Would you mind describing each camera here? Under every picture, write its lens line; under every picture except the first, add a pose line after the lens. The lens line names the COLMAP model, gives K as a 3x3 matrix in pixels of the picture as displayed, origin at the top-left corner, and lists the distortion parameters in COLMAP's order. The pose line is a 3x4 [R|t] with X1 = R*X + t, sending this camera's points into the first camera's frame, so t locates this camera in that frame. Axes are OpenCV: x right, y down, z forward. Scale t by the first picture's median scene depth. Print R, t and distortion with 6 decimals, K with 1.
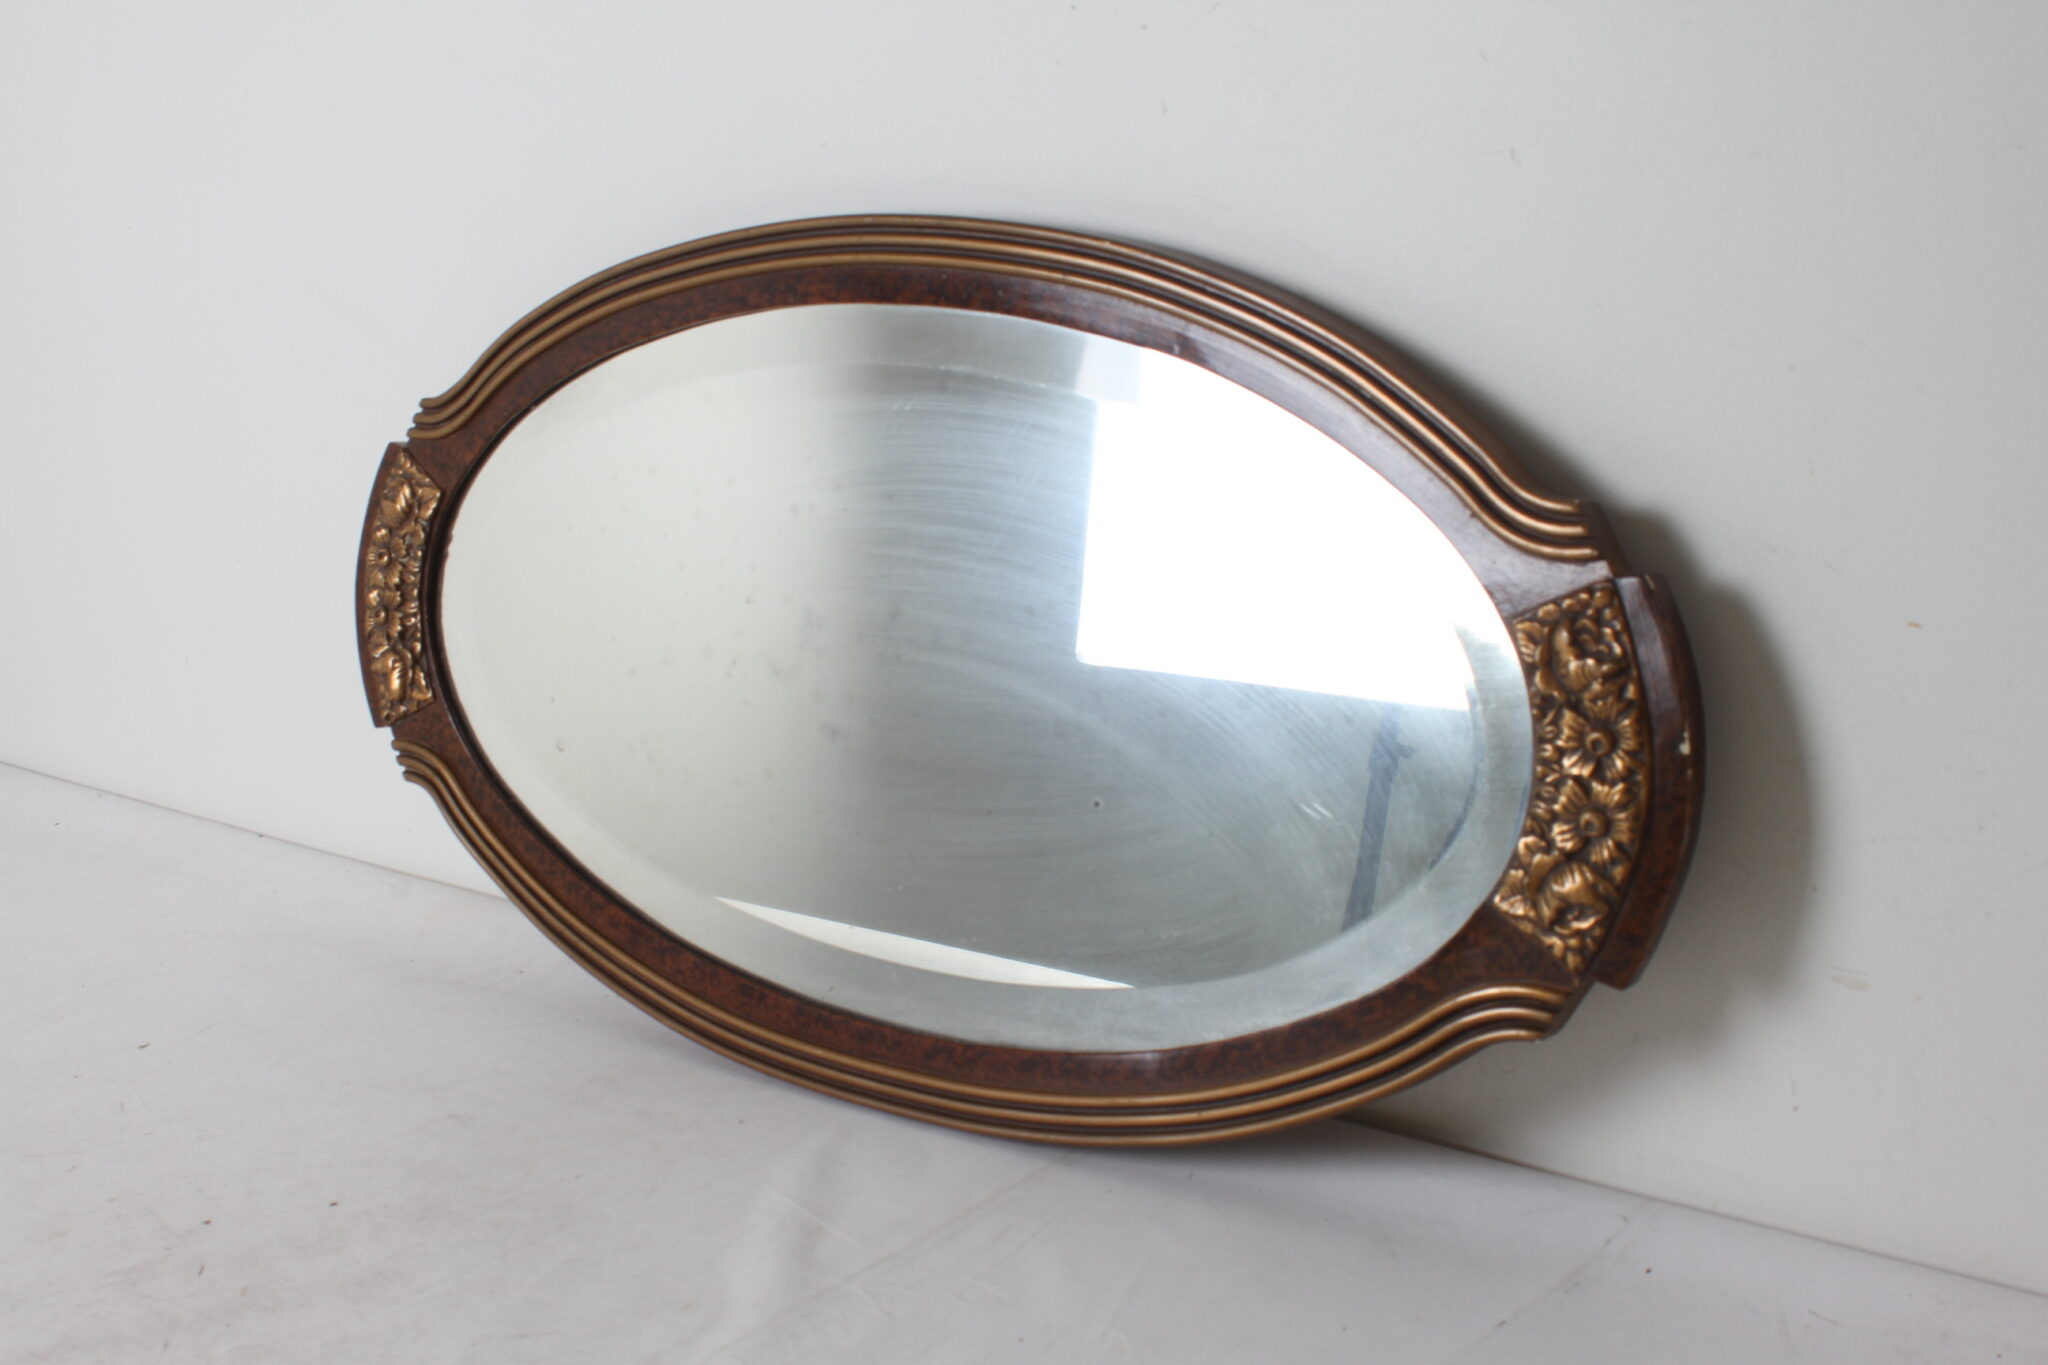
lens RADIAL K [[2893.4, 0, 1024.4], [0, 2893.4, 680.2], [0, 0, 1]] dist [-0.163592, 0.000000]
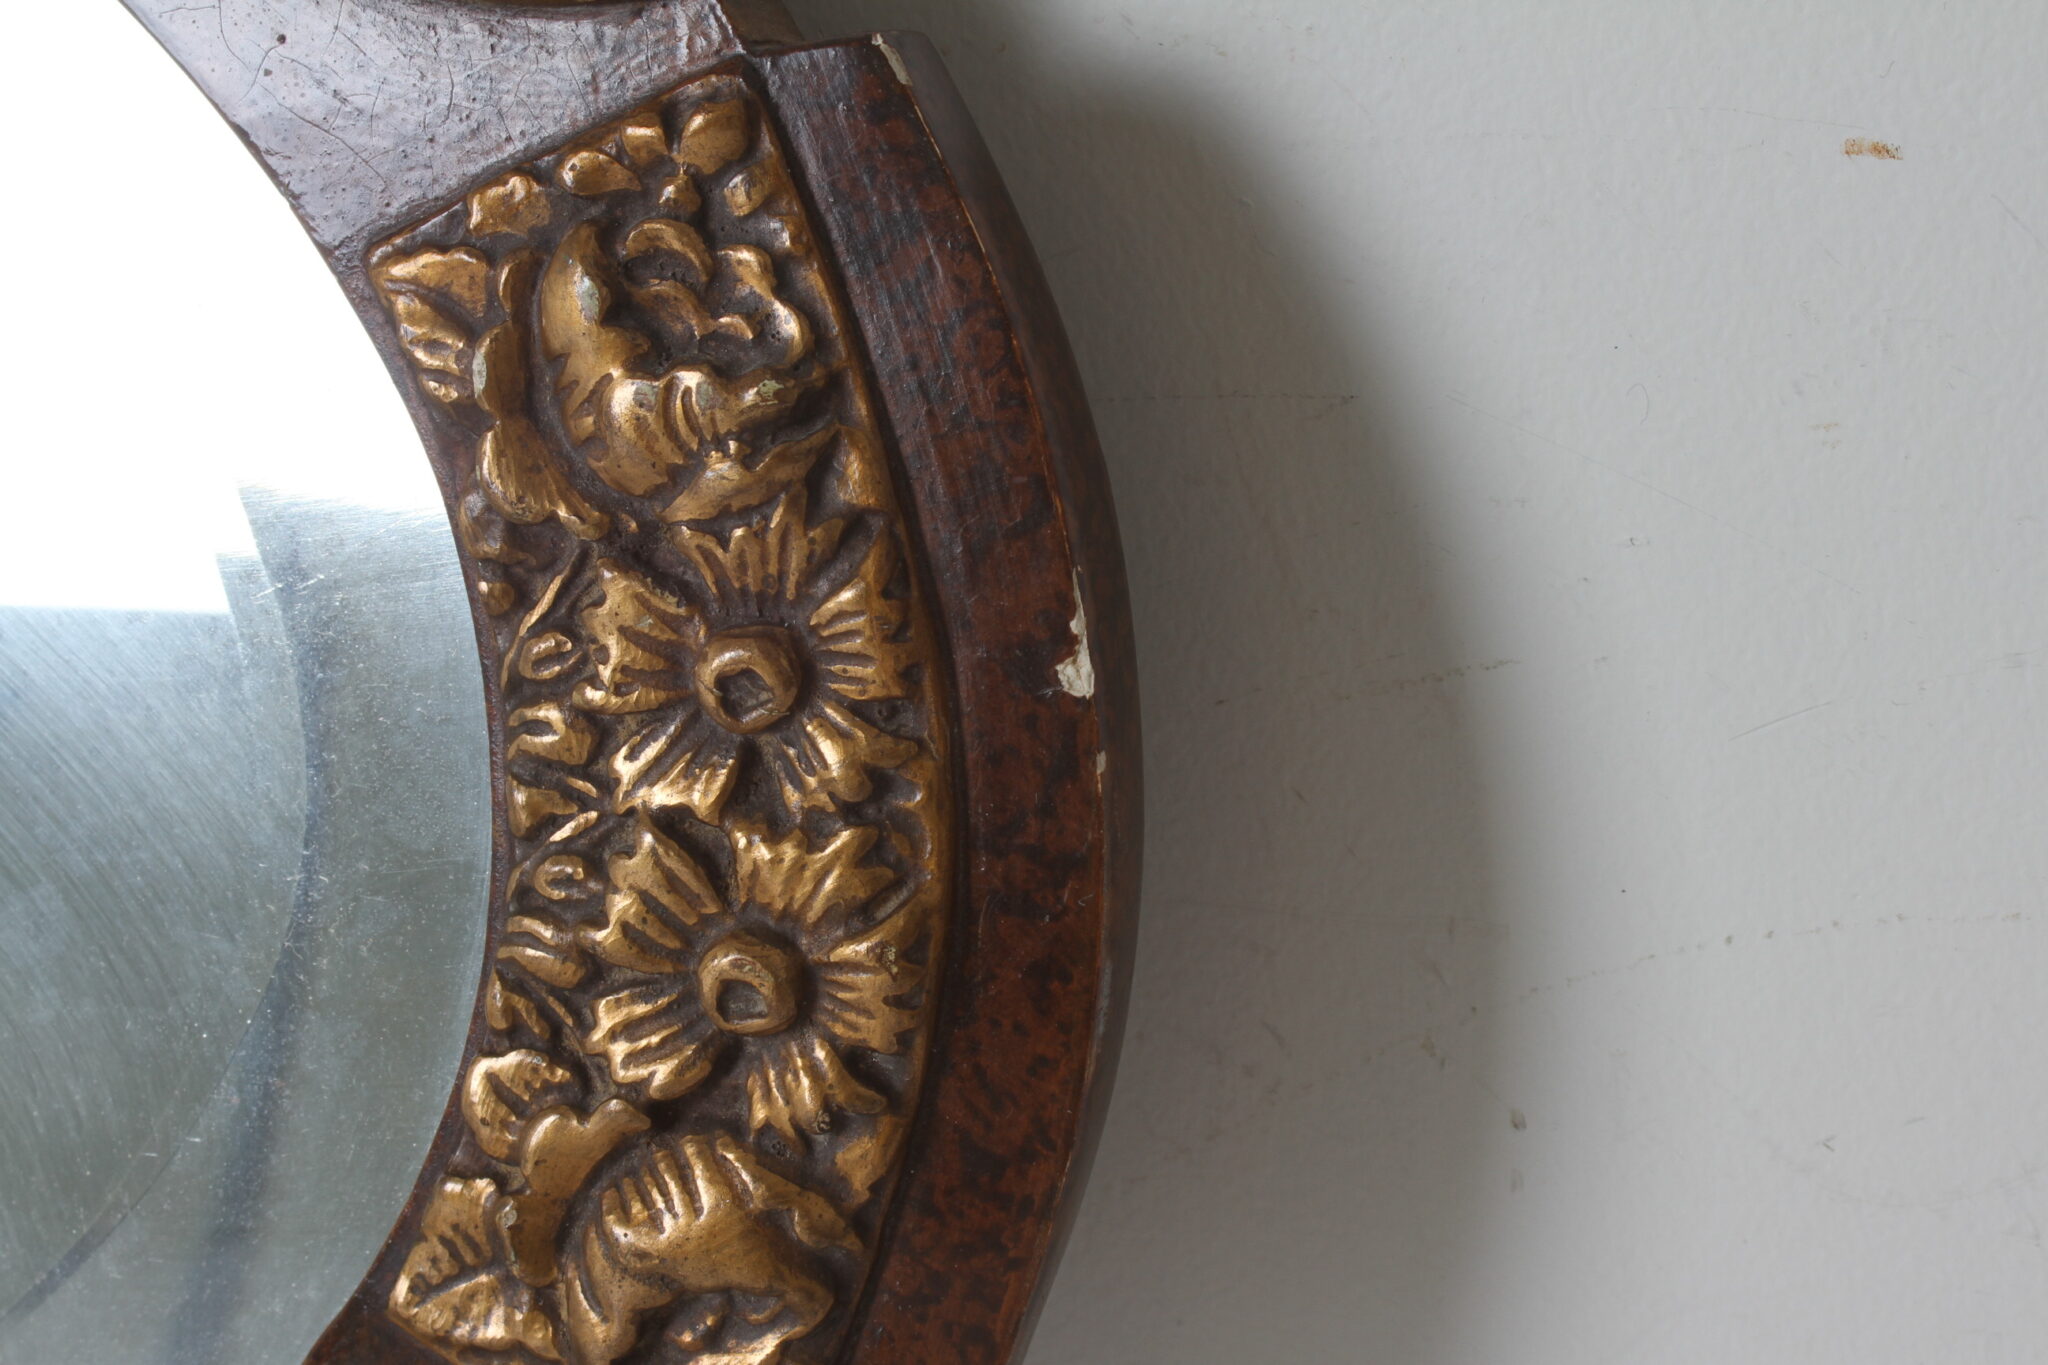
lens RADIAL K [[4977.9, 0, 1026.8], [0, 4977.9, 682.0], [0, 0, 1]] dist [0.062169, 0.000000]
pose [[0.941043, -0.090327, 0.326006, 0.073617], [0.081609, 0.995847, 0.040350, 0.005194], [-0.328297, -0.011366, 0.944506, 0.550614]]
